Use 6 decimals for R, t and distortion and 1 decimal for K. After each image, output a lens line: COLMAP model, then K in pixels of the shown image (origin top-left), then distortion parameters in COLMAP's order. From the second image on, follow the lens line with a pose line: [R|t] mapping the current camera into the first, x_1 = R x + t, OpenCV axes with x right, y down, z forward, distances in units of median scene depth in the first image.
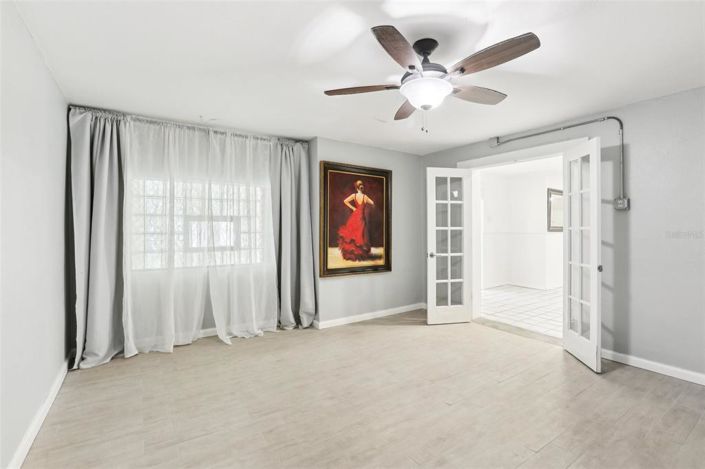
lens RADIAL K [[334.3, 0, 354.2], [0, 334.3, 232.1], [0, 0, 1]] dist [-0.001239, 0.000205]
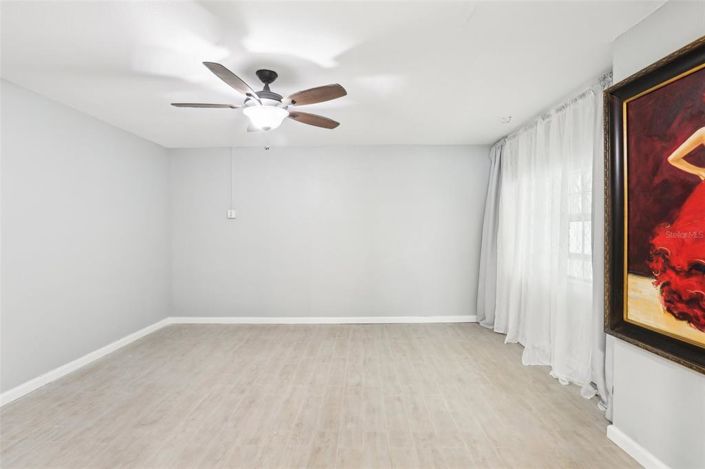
lens RADIAL K [[334.3, 0, 354.2], [0, 334.3, 232.1], [0, 0, 1]] dist [-0.001239, 0.000205]
pose [[-0.588936, 0.008365, -0.808136, 0.499347], [0.001590, 0.999956, 0.009192, -0.013896], [0.808178, 0.004128, -0.588924, 0.978393]]
